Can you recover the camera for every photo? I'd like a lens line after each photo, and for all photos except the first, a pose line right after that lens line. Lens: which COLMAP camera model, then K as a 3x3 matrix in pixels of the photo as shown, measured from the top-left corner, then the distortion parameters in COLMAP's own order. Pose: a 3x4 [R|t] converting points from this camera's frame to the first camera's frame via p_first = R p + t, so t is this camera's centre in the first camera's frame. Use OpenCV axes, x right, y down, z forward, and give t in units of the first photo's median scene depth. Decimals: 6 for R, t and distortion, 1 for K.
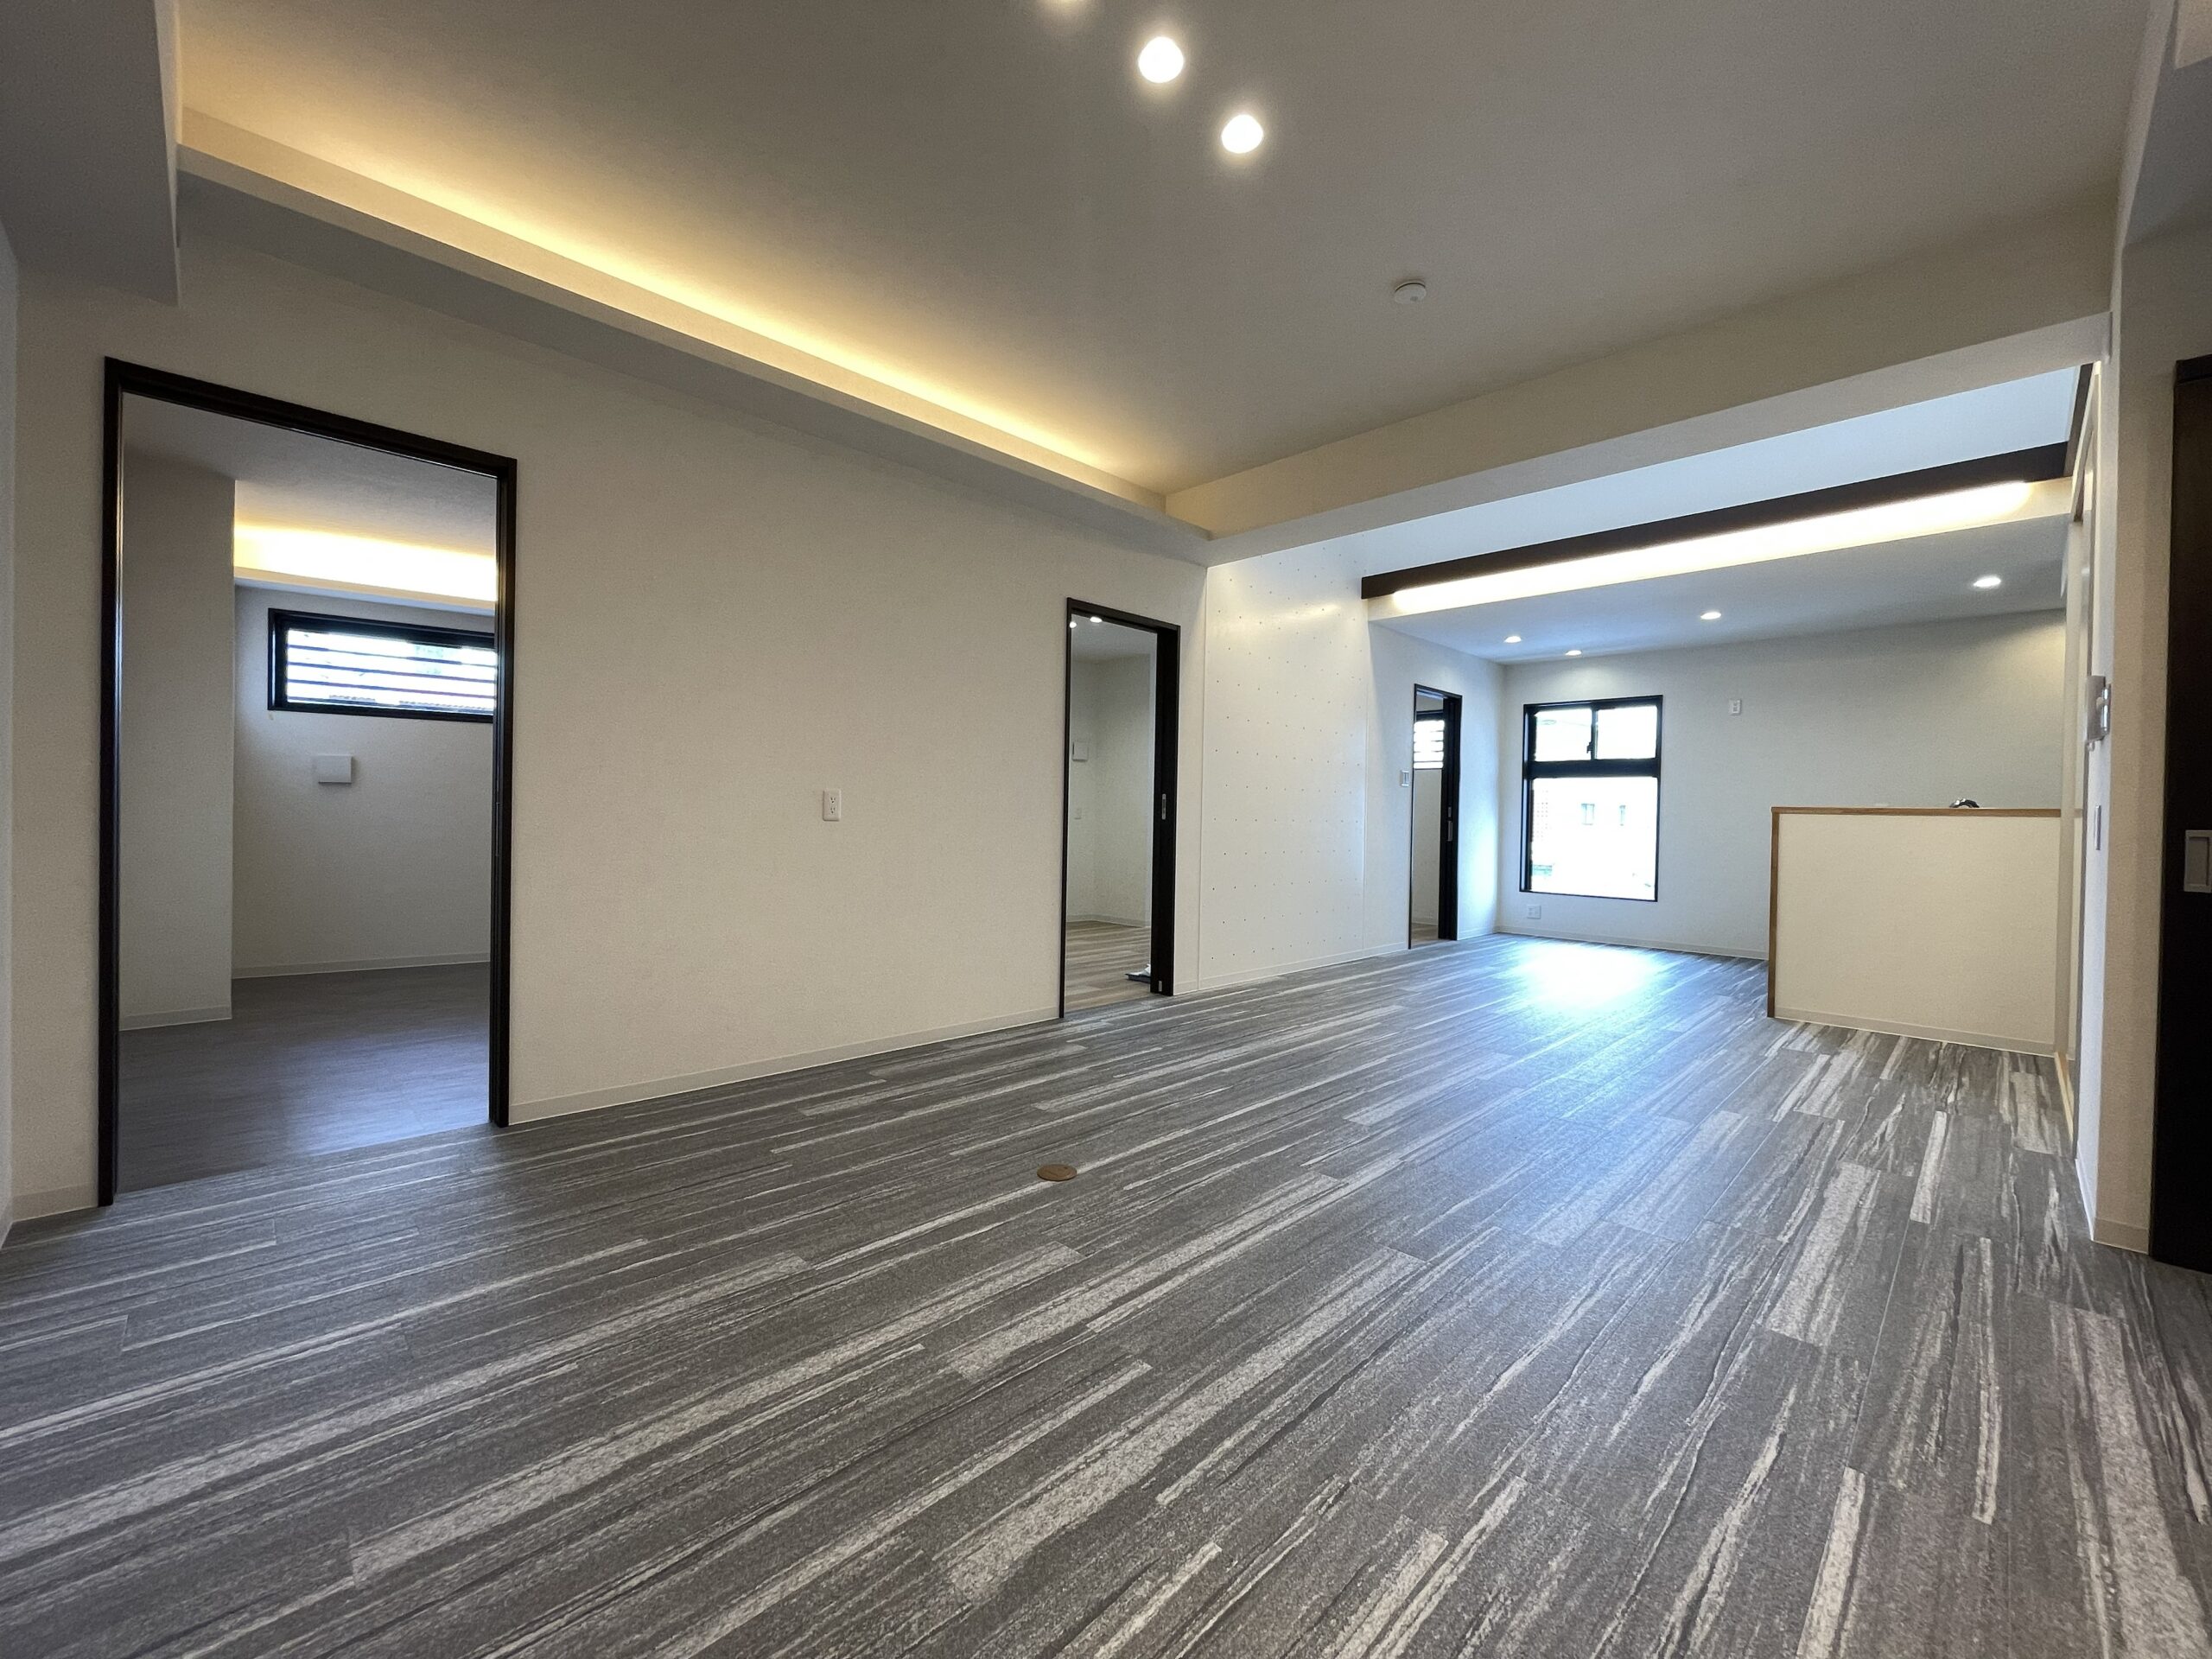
lens RADIAL K [[894.8, 0, 1109.4], [0, 894.8, 826.1], [0, 0, 1]] dist [0.000231, -0.000075]
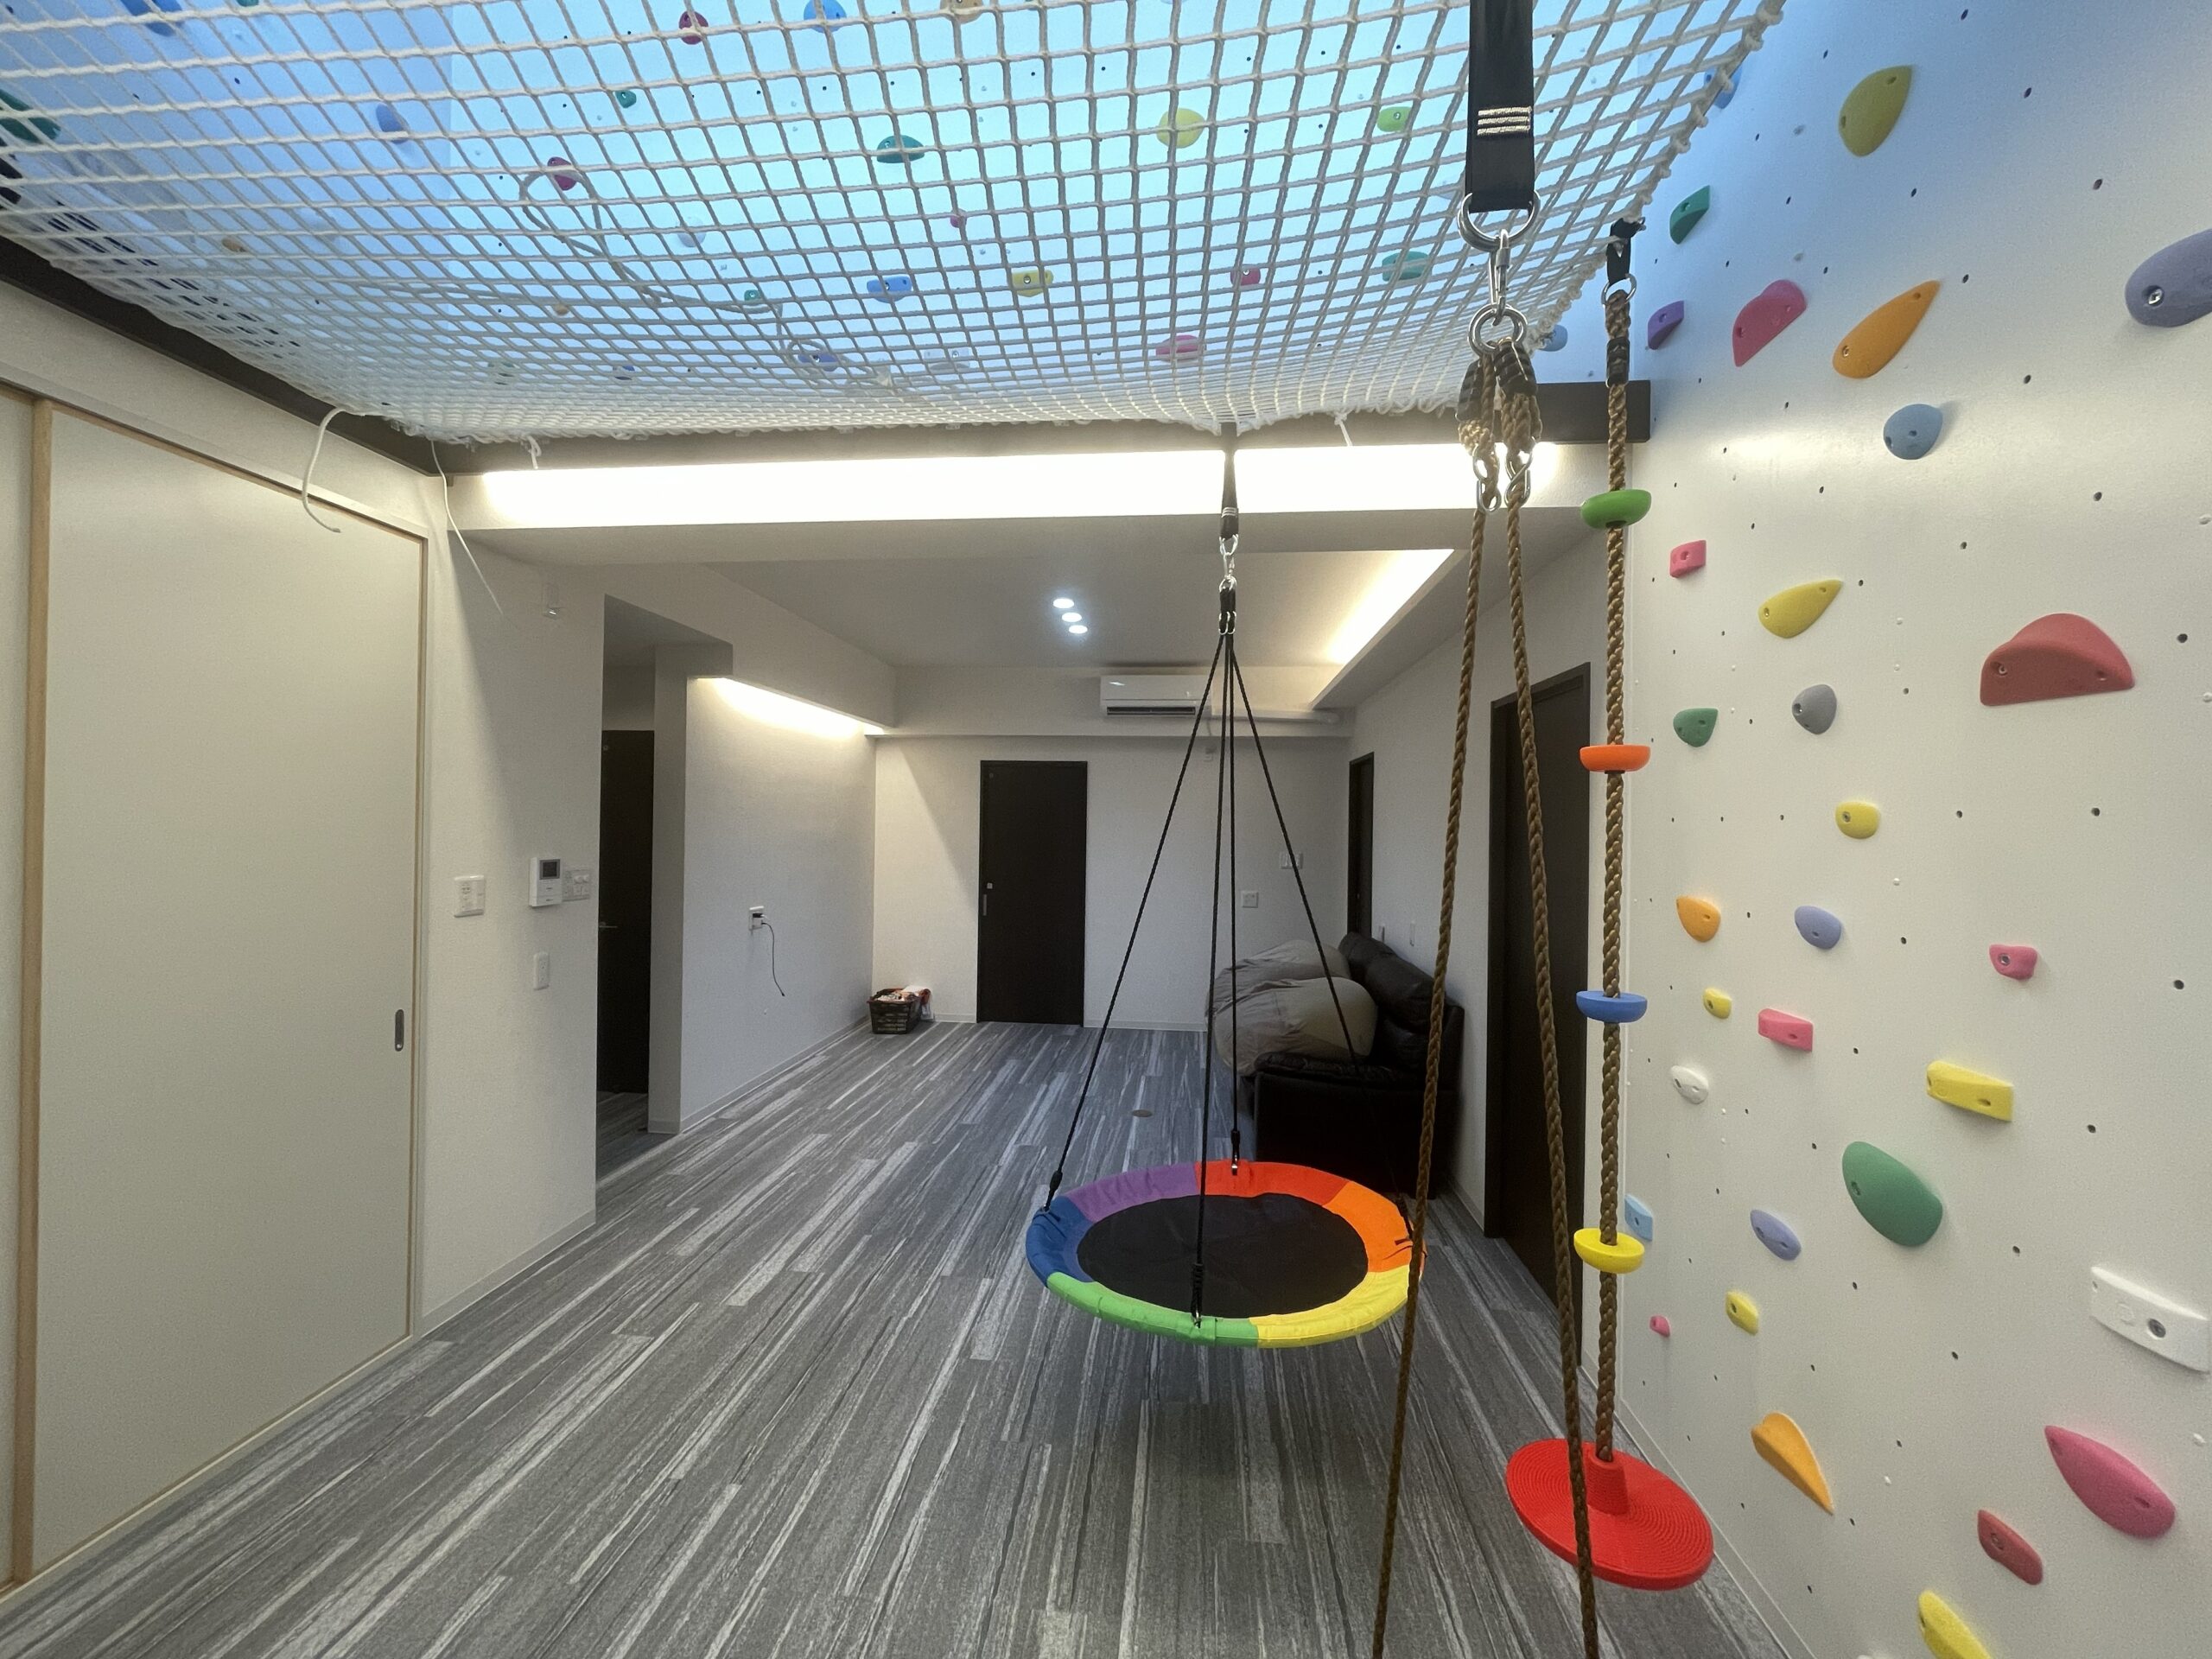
lens RADIAL K [[894.8, 0, 1101.2], [0, 894.8, 816.5], [0, 0, 1]] dist [0.000231, -0.000075]
pose [[-0.775663, -0.036494, -0.630092, 1.245557], [-0.038604, 0.999201, -0.010349, -0.231700], [0.629966, 0.016296, -0.776452, 2.416683]]
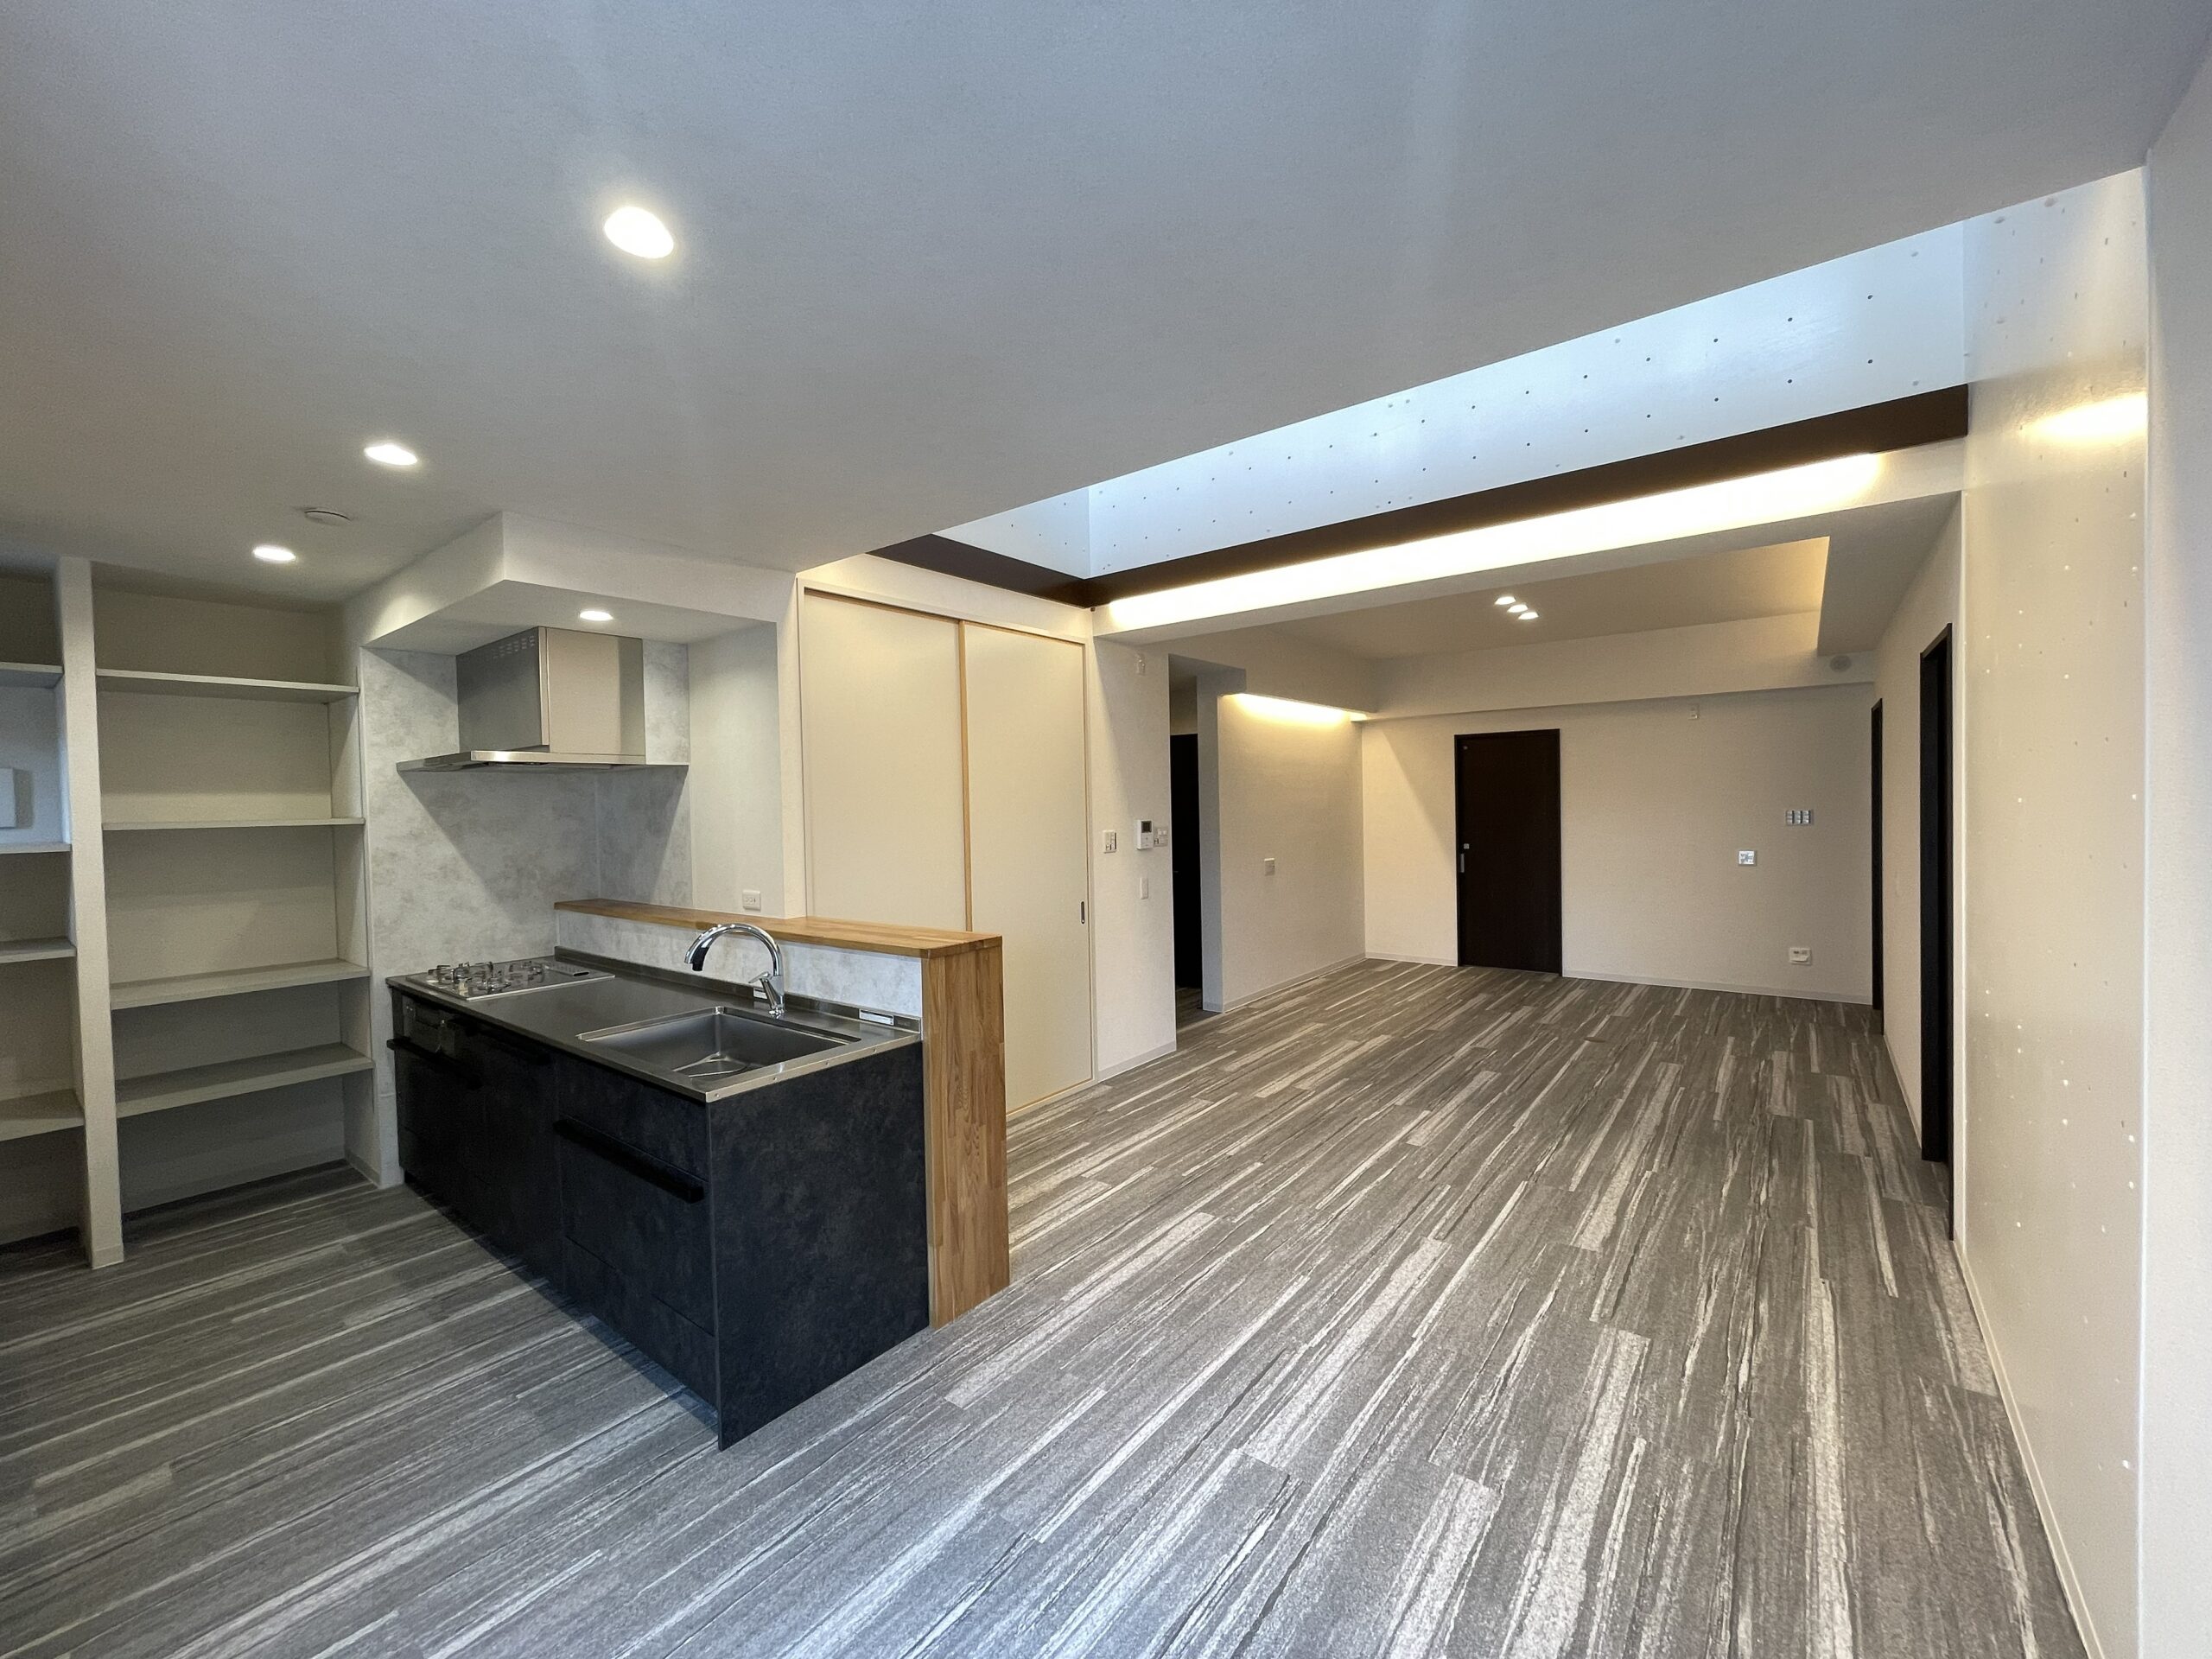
lens RADIAL K [[894.8, 0, 1105.7], [0, 894.8, 816.8], [0, 0, 1]] dist [0.000231, -0.000075]
pose [[-0.992247, 0.002088, -0.124267, 1.401692], [-0.001701, 0.999537, 0.030374, -0.226254], [0.124273, 0.030350, -0.991784, 2.995723]]
